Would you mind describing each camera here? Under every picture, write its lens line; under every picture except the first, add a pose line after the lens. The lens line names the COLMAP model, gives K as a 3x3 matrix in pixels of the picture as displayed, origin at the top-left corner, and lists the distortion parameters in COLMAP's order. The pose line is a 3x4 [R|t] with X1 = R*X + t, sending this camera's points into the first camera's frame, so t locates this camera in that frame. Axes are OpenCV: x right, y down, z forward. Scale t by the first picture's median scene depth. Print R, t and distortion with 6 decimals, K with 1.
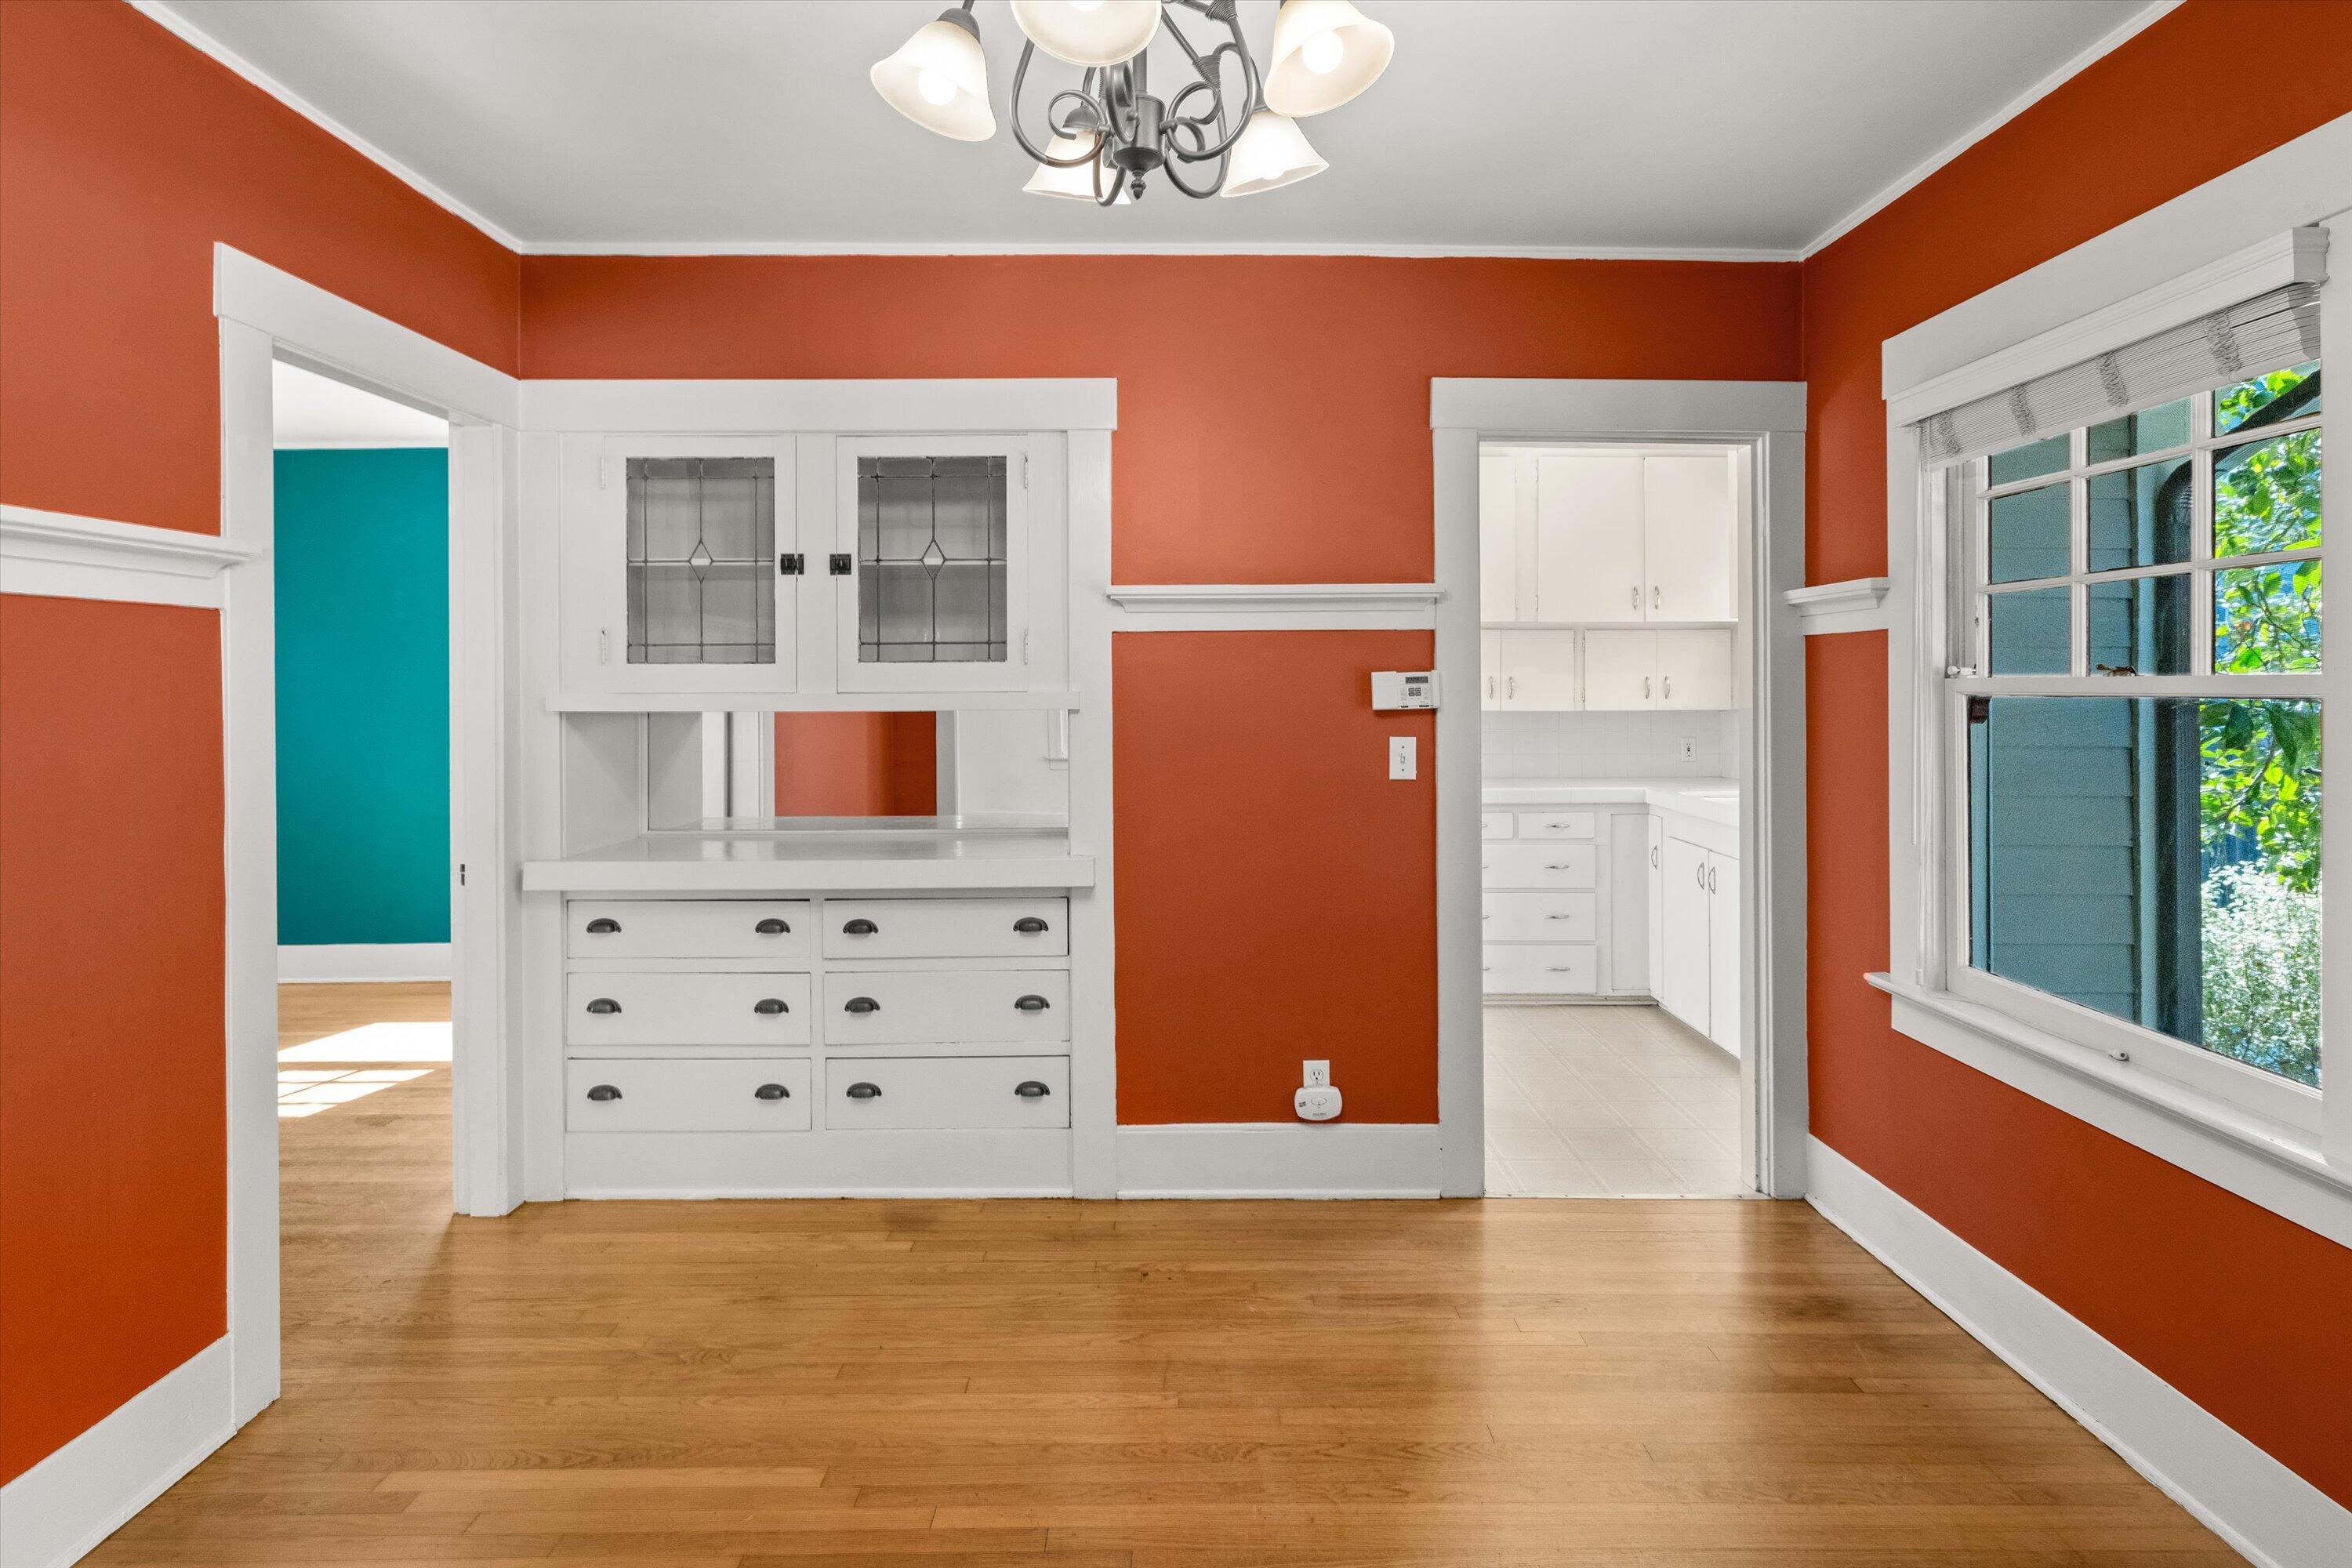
lens RADIAL K [[1159.2, 0, 1186.8], [0, 1159.2, 690.1], [0, 0, 1]] dist [-0.005450, 0.000519]
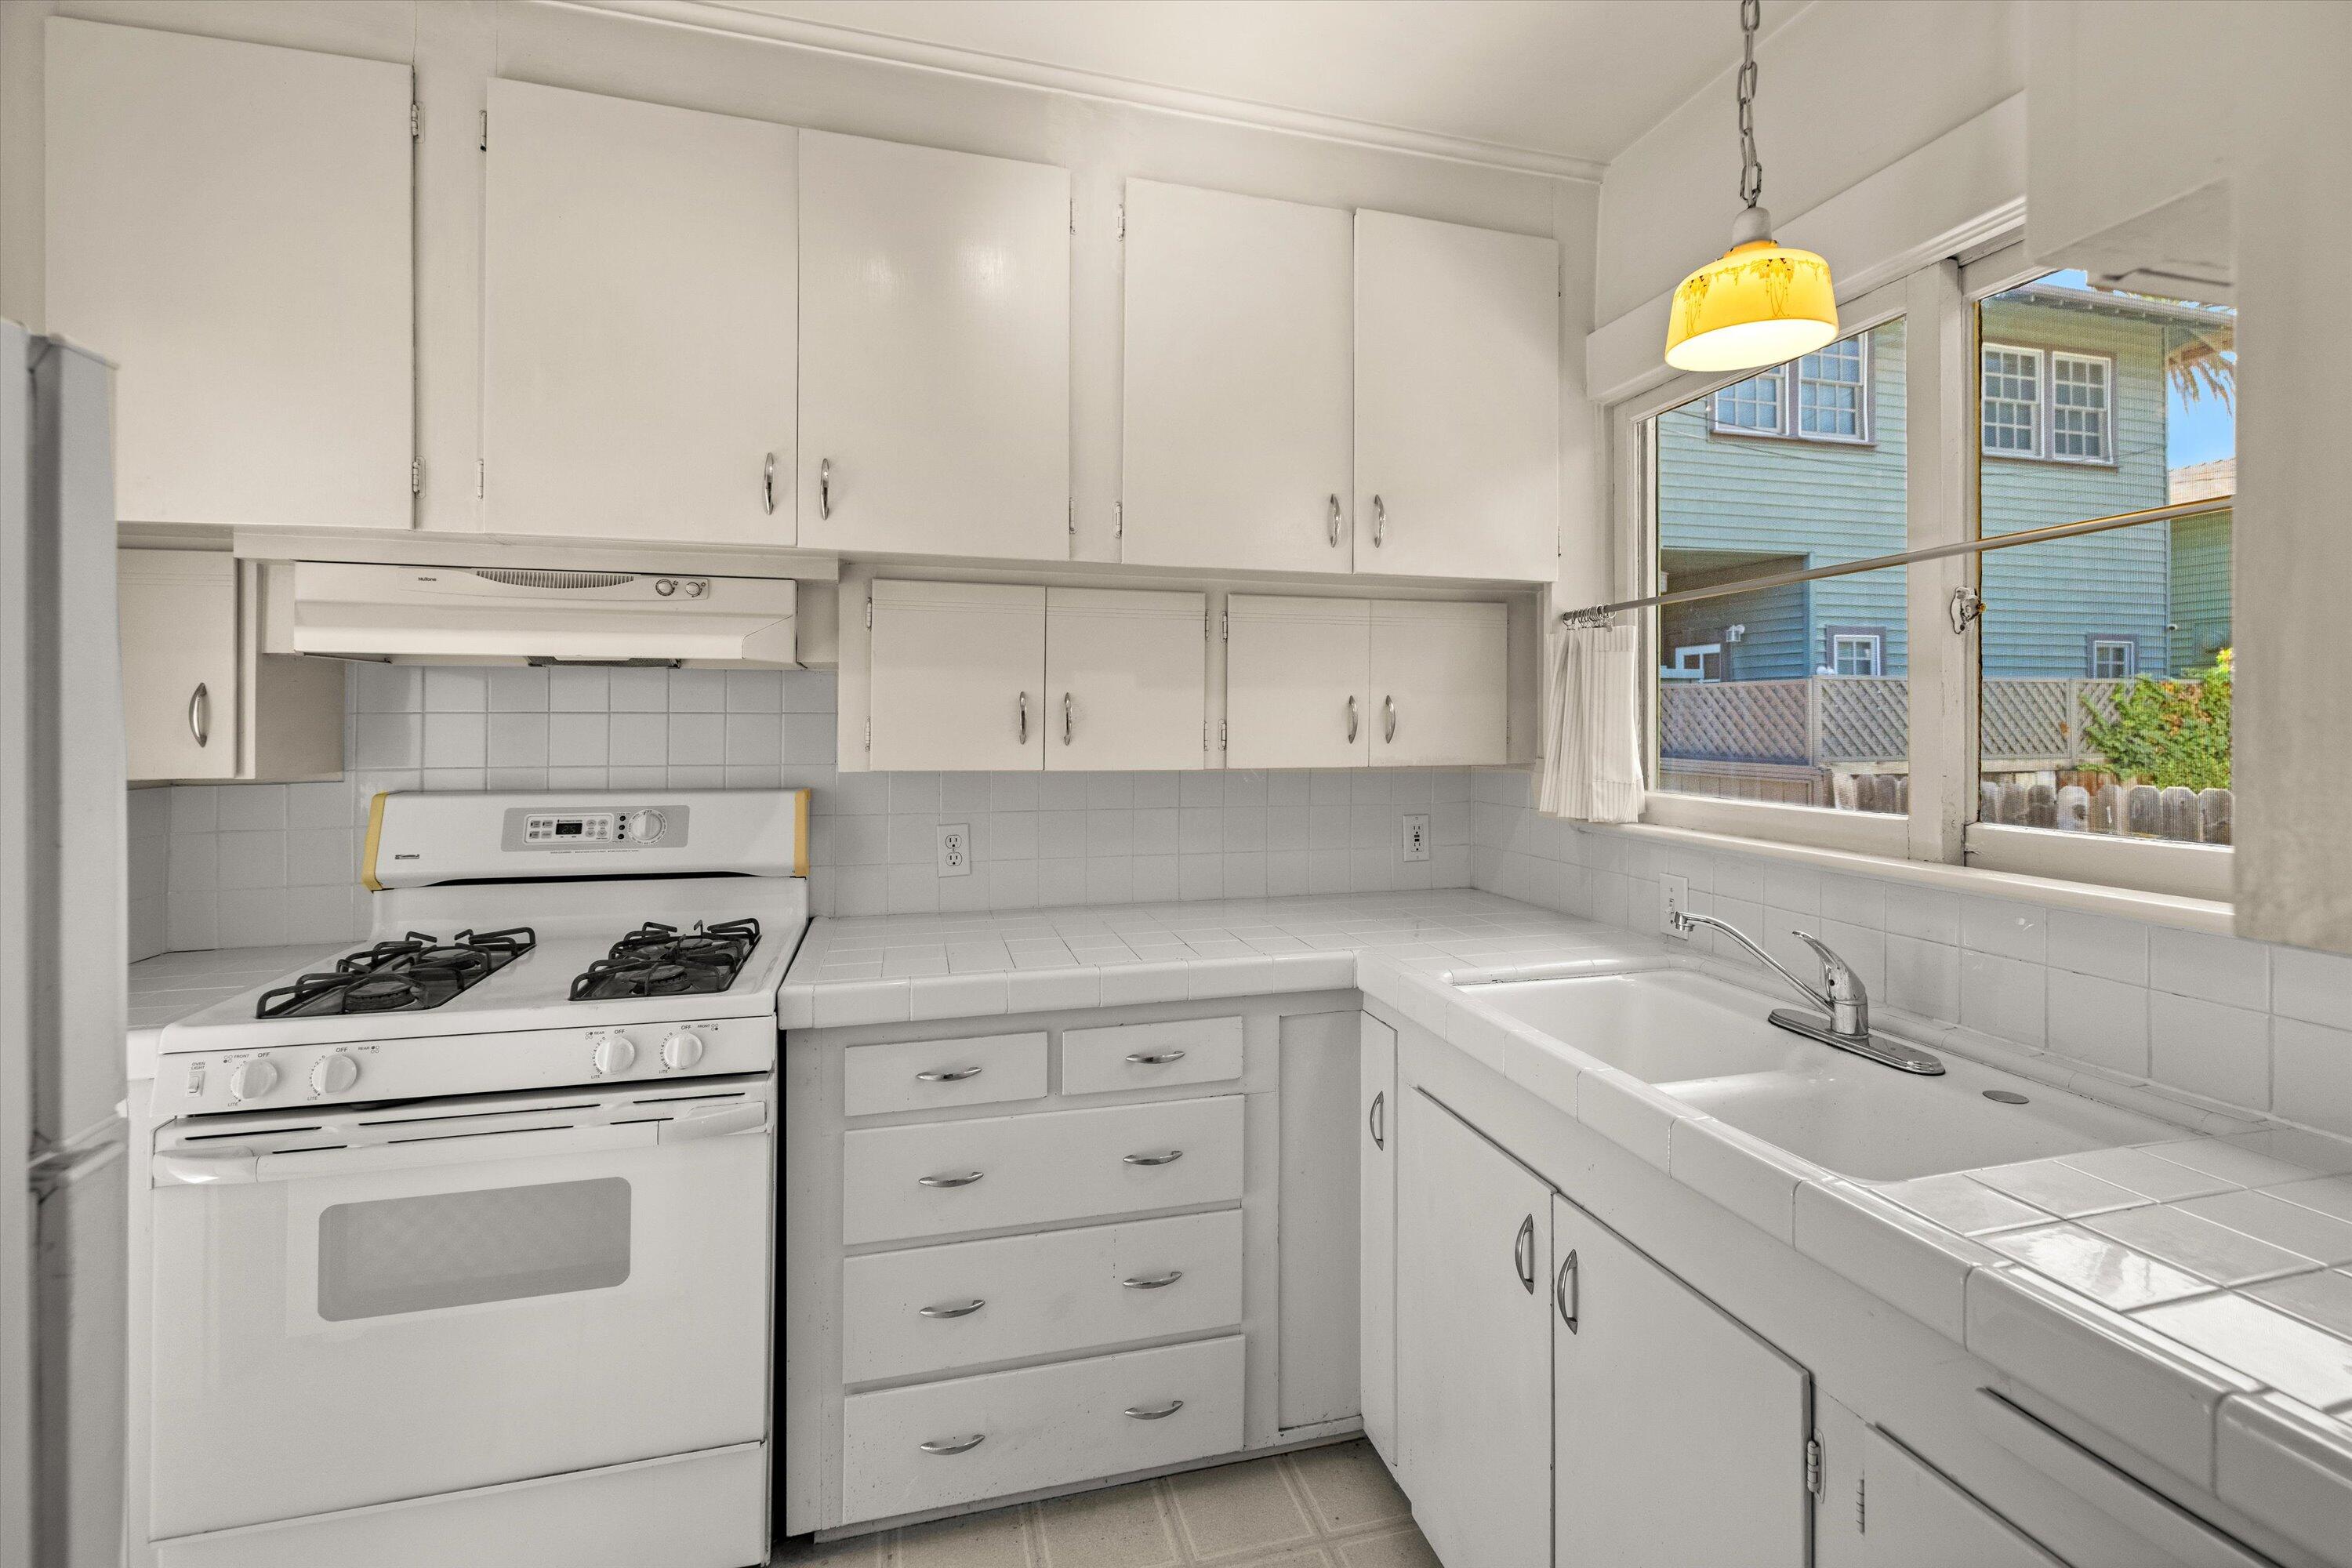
lens RADIAL K [[1045.1, 0, 1185.7], [0, 1045.1, 719.6], [0, 0, 1]] dist [0.000340, -0.000015]
pose [[0.966041, 0.005262, 0.258334, 0.370849], [-0.003860, 0.999975, -0.005934, 0.000439], [-0.258359, 0.004735, 0.966037, 1.012166]]
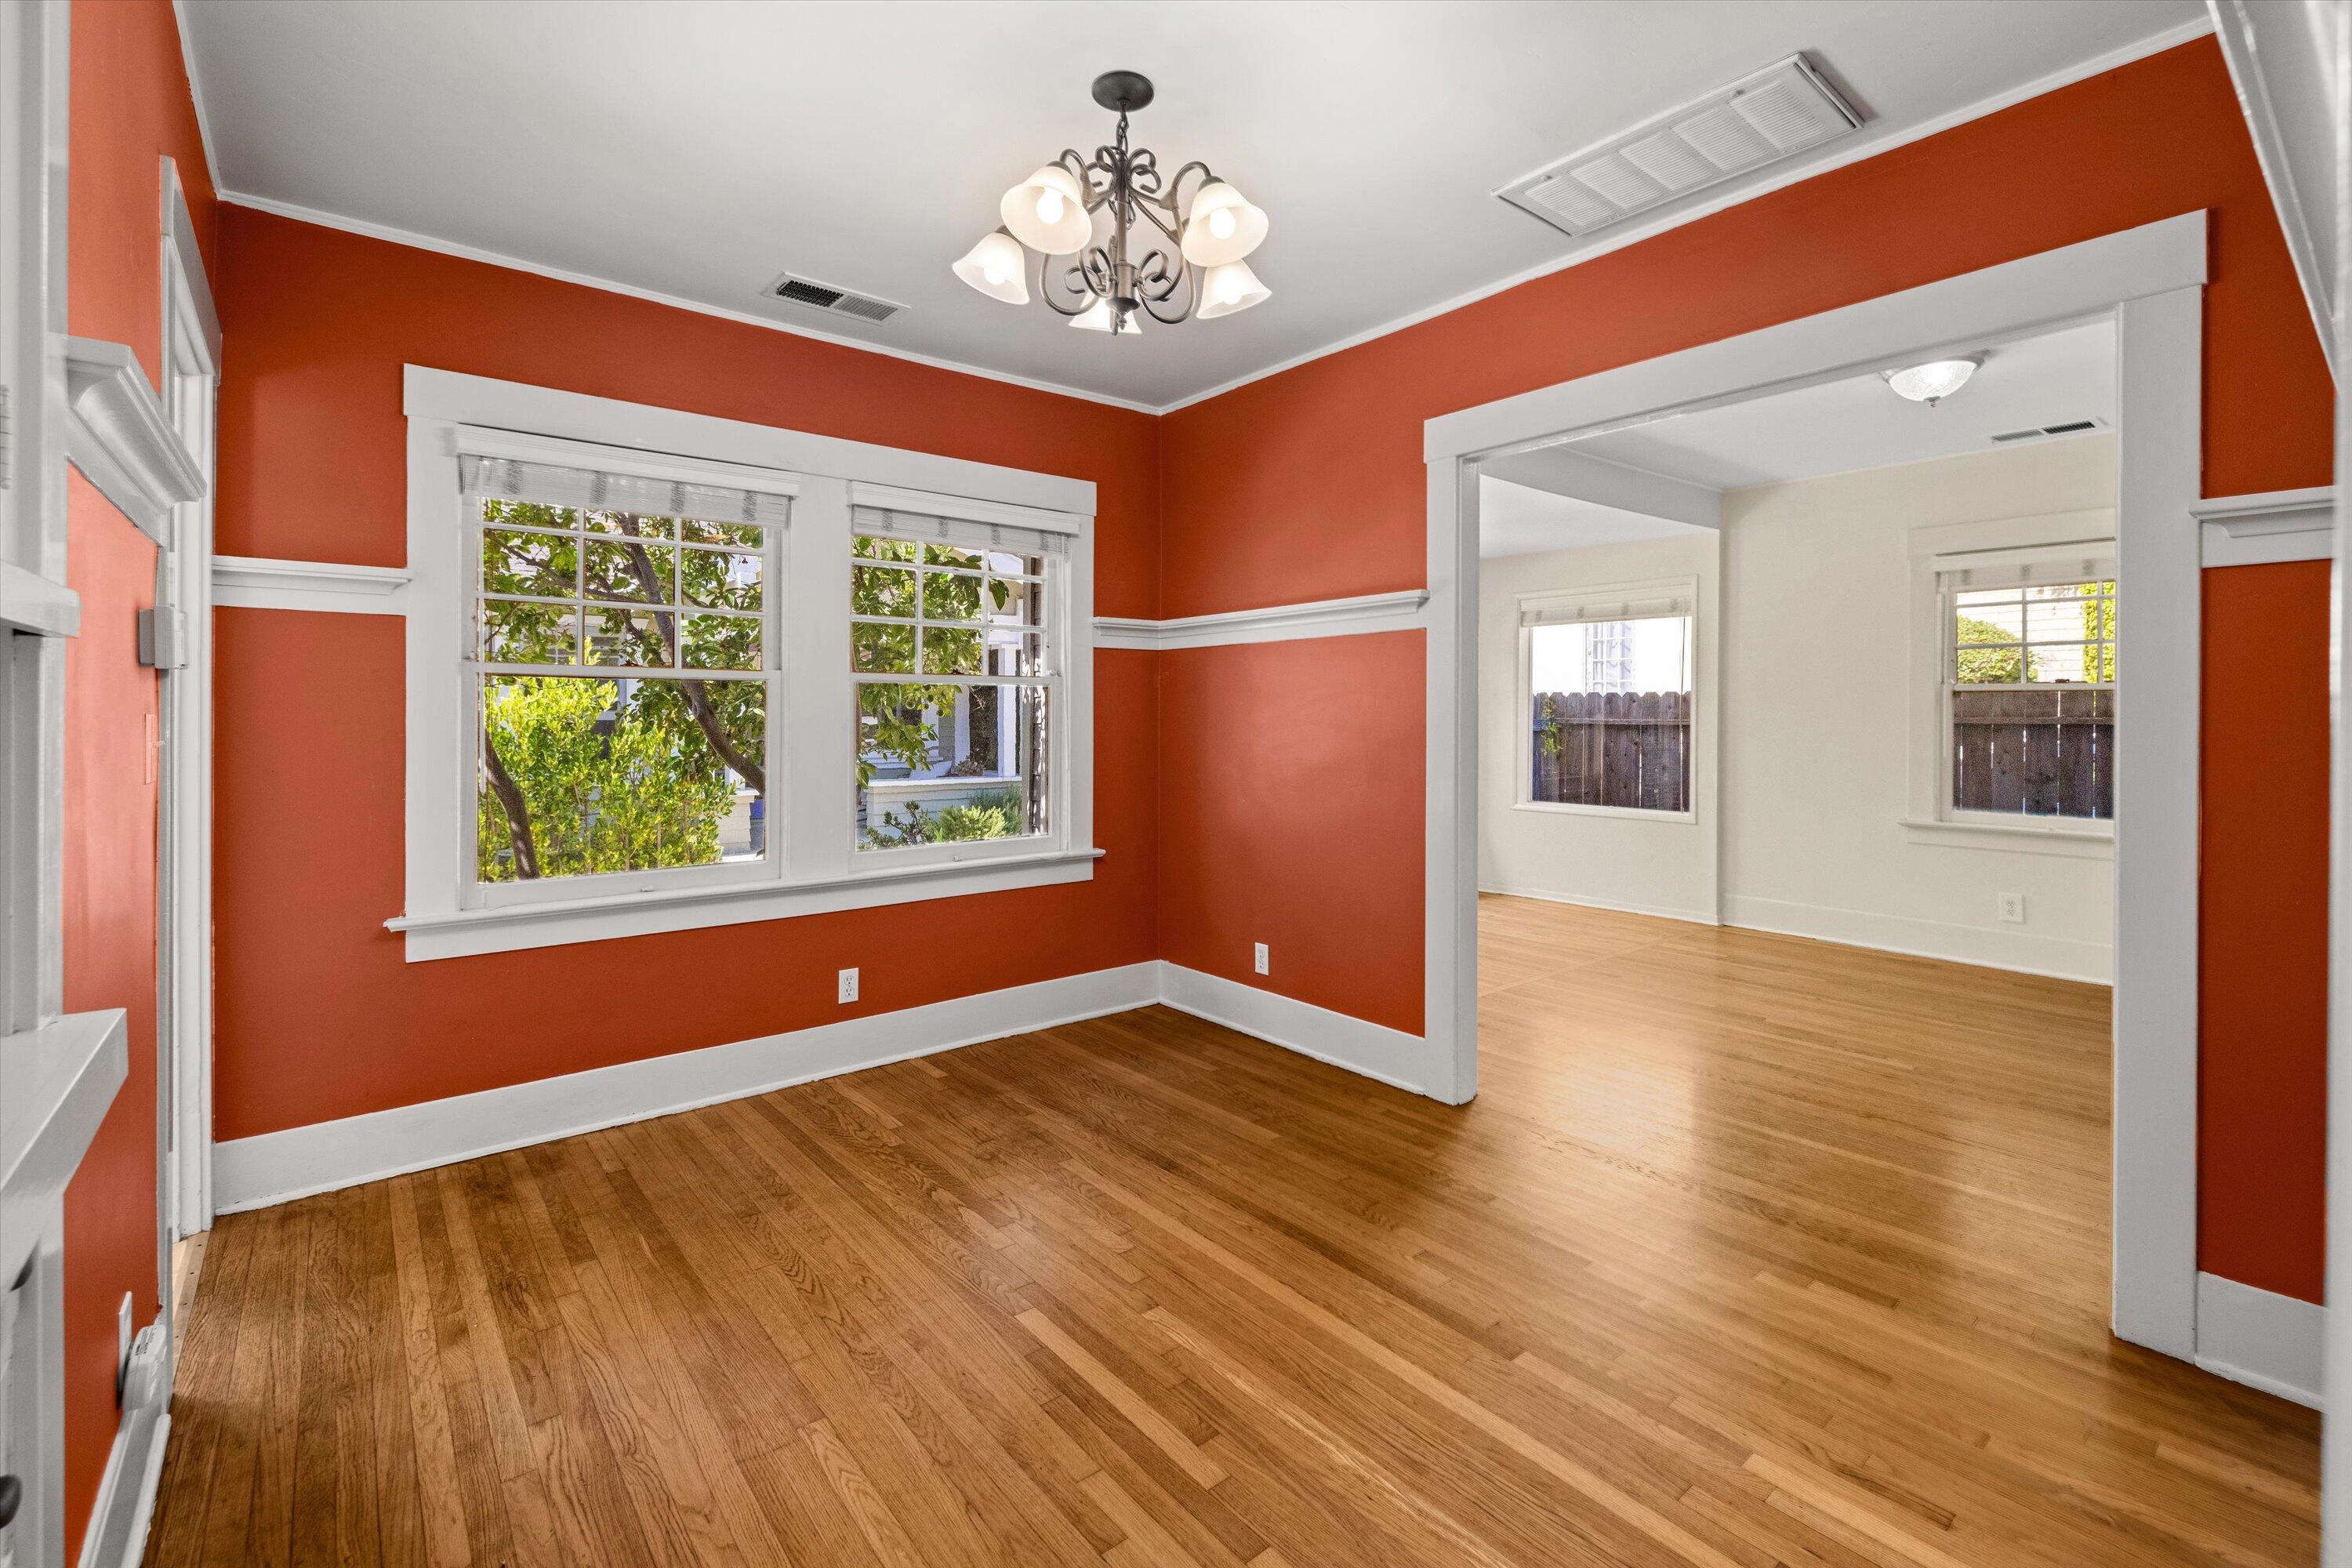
lens RADIAL K [[1031.0, 0, 1163.7], [0, 1031.0, 714.2], [0, 0, 1]] dist [0.000298, 0.000097]
pose [[-0.627097, 0.002502, 0.778937, -0.585231], [0.001255, 0.999997, -0.002202, 0.042836], [-0.778940, -0.000403, -0.627098, 0.930274]]
